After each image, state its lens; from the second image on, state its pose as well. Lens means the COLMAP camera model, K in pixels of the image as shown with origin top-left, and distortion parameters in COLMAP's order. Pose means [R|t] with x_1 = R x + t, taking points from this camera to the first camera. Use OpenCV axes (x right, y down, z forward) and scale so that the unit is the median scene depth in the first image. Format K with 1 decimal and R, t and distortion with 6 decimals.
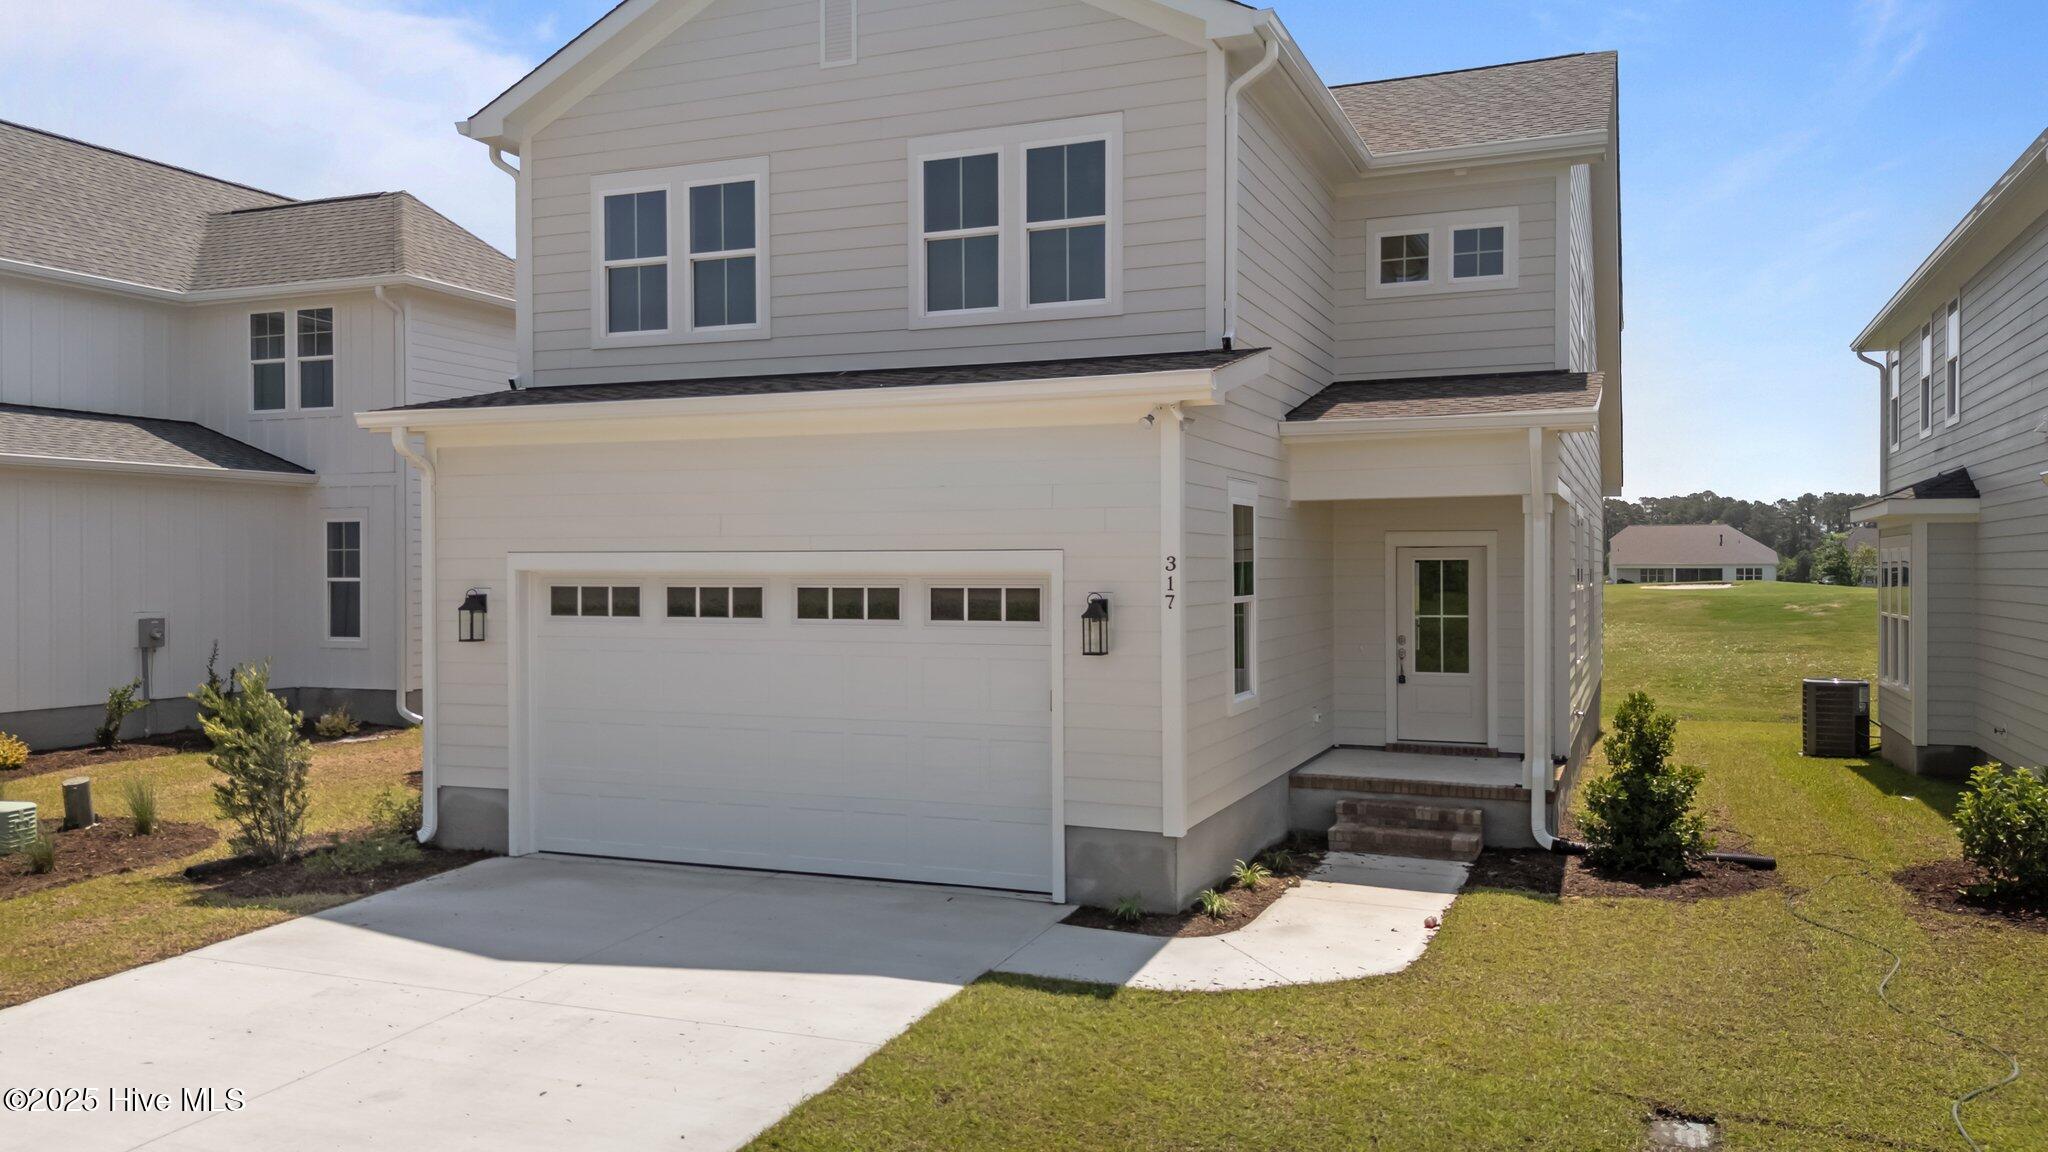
lens RADIAL K [[1505.6, 0, 1025.0], [0, 1505.6, 575.4], [0, 0, 1]] dist [0.051375, -0.038216]
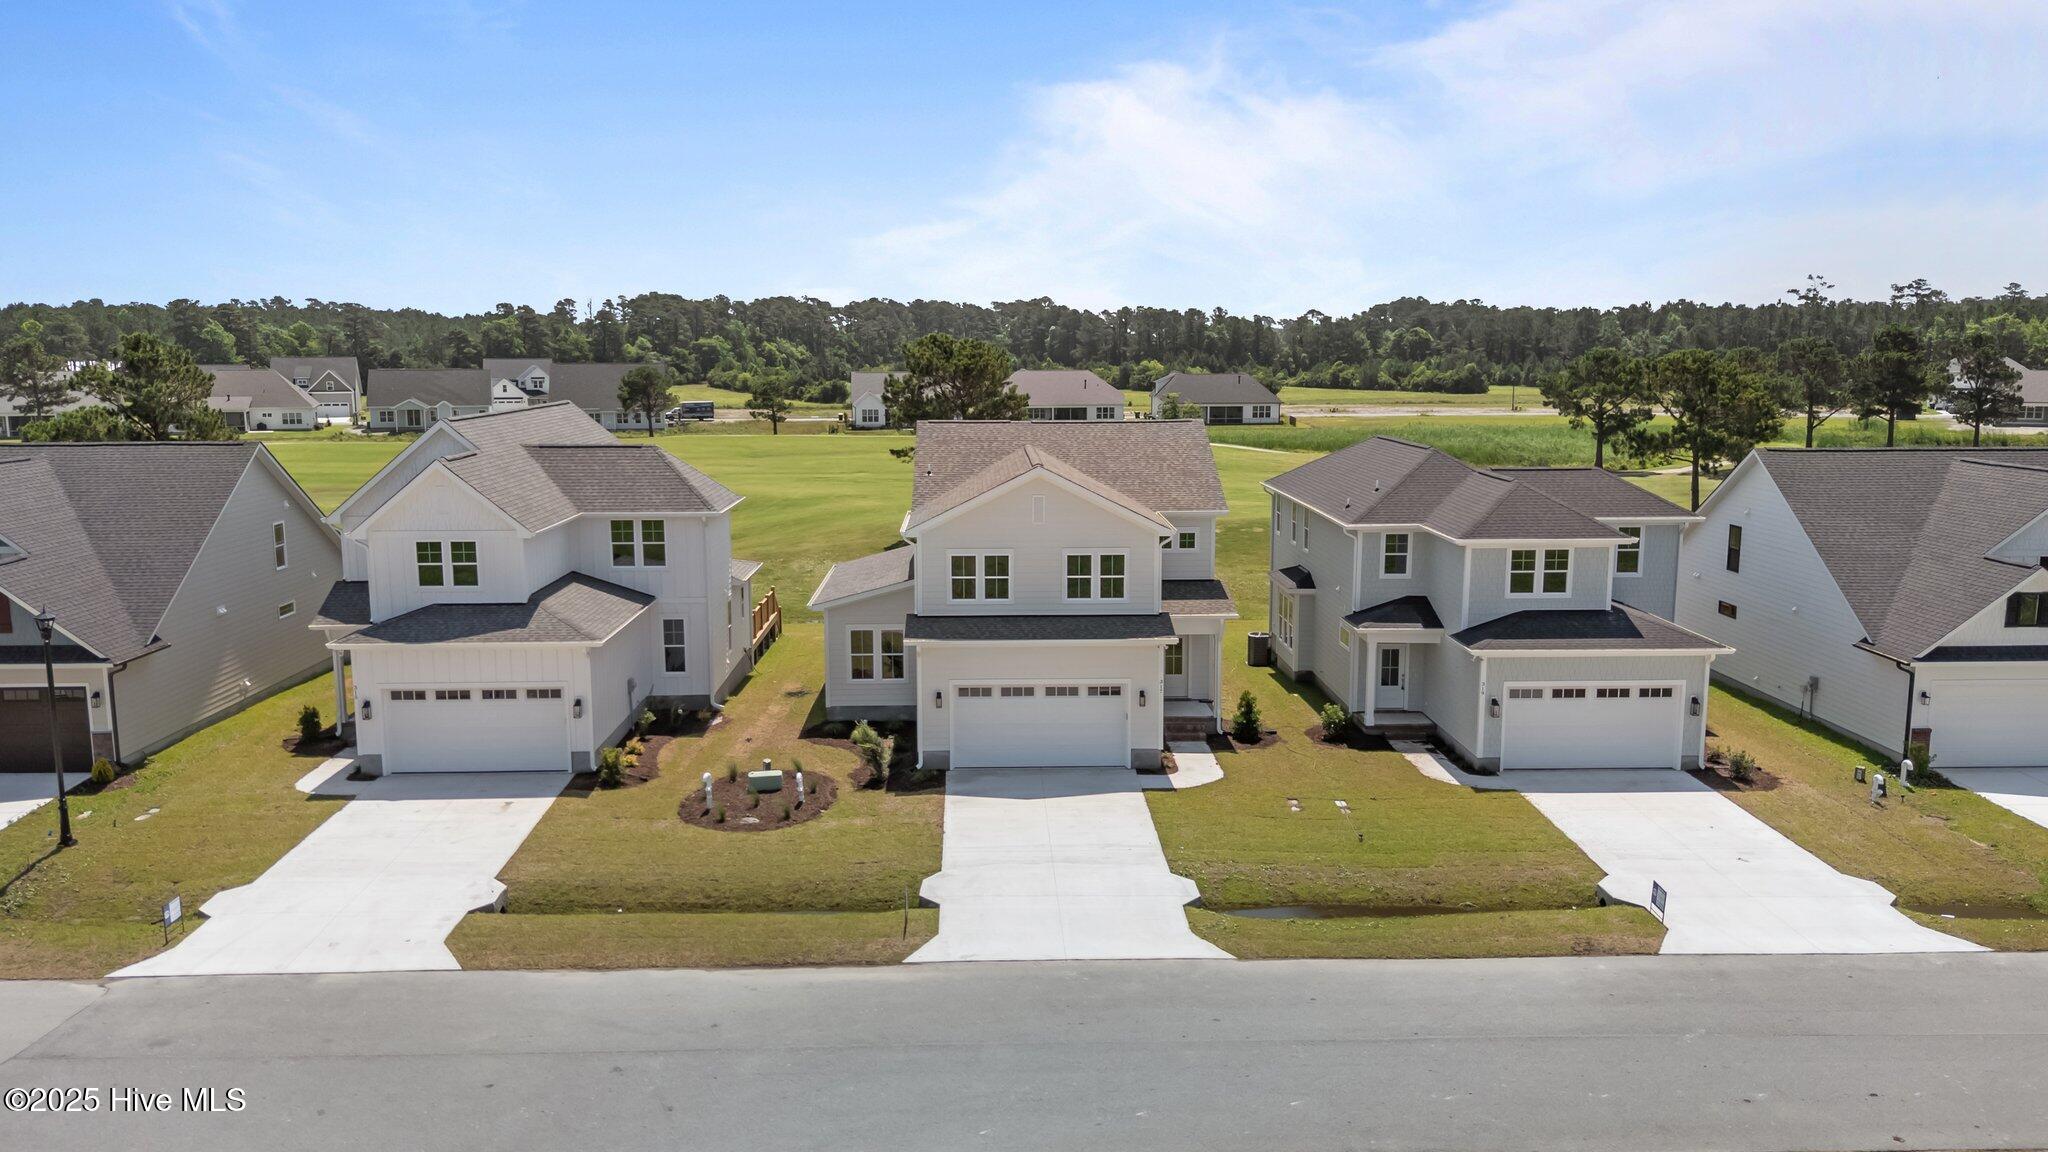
lens RADIAL K [[1511.3, 0, 1023.1], [0, 1511.3, 575.9], [0, 0, 1]] dist [0.091309, -0.115598]
pose [[0.913407, -0.063375, 0.402083, -1.463420], [0.003354, 0.988943, 0.148257, -0.705054], [-0.407033, -0.134070, 0.903521, -1.934129]]
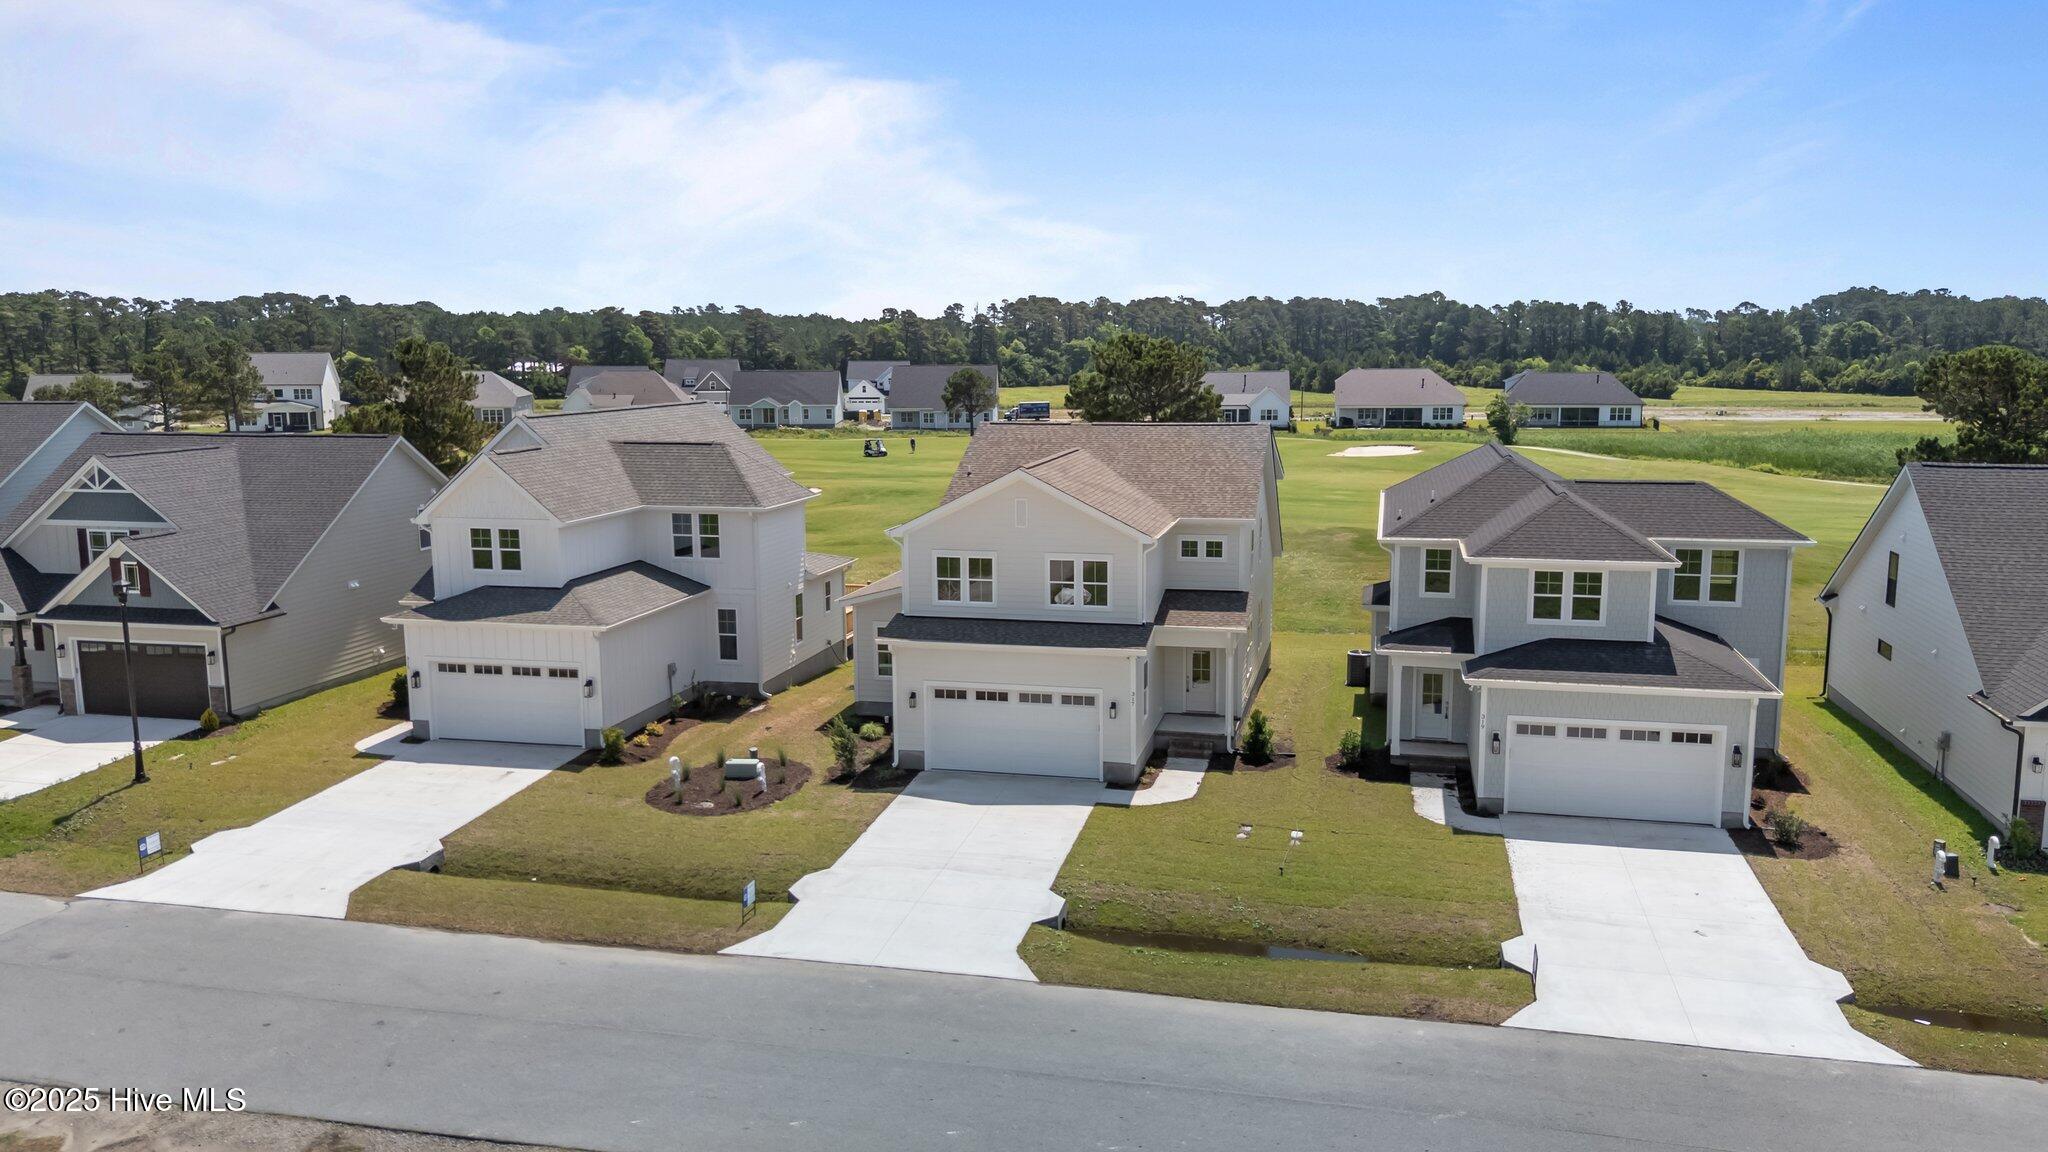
lens RADIAL K [[1517.3, 0, 1023.3], [0, 1517.3, 576.0], [0, 0, 1]] dist [0.091469, -0.115451]
pose [[0.987808, -0.028533, 0.153040, -0.612588], [0.005843, 0.989163, 0.146705, -0.703972], [-0.155567, -0.144022, 0.977270, -2.156111]]
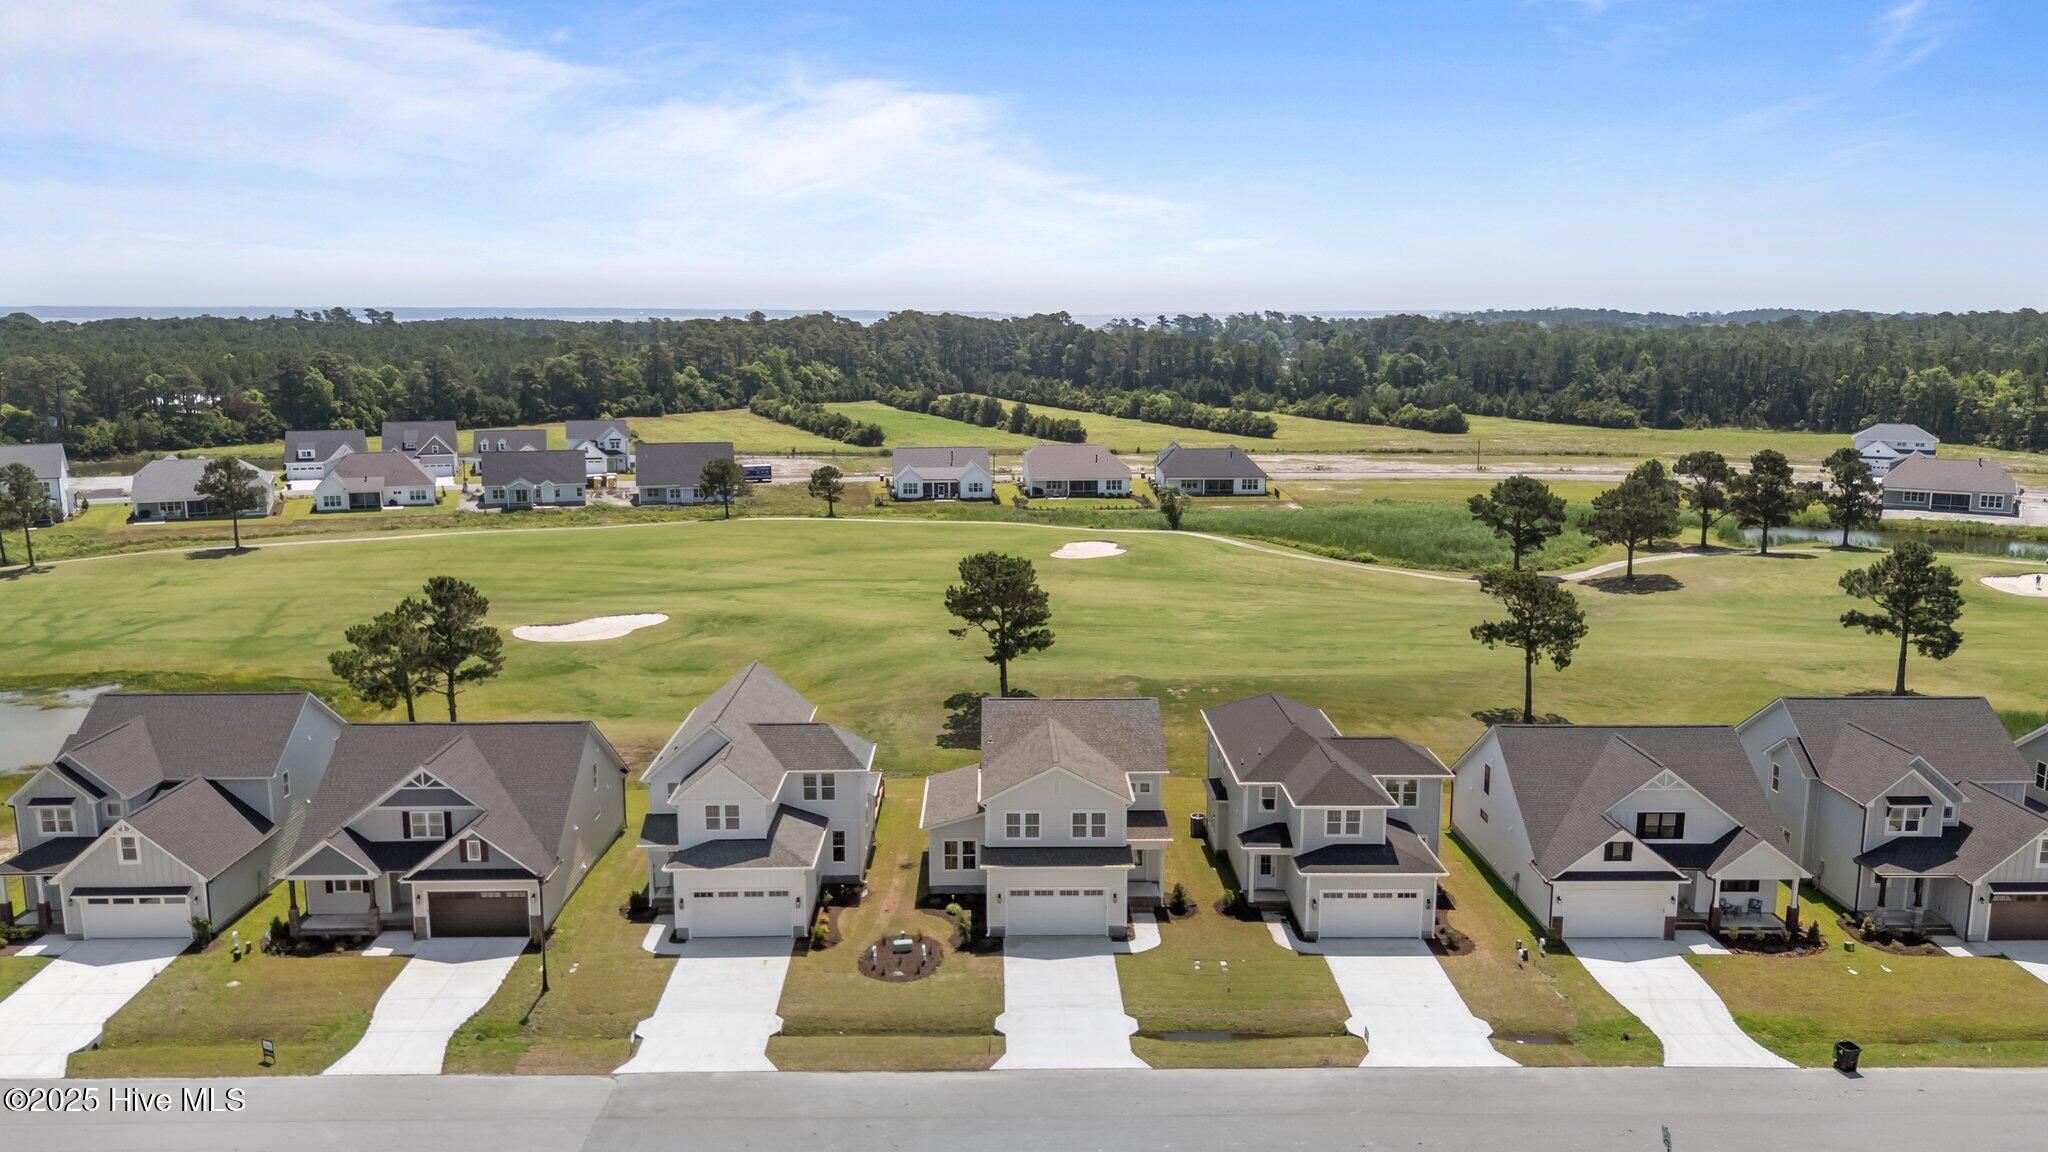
lens RADIAL K [[1498.7, 0, 1023.2], [0, 1498.7, 576.7], [0, 0, 1]] dist [0.083844, -0.094559]
pose [[0.918051, -0.067778, 0.390626, -2.390853], [0.000506, 0.985478, 0.169803, -2.111981], [-0.396462, -0.155690, 0.904753, -3.942879]]
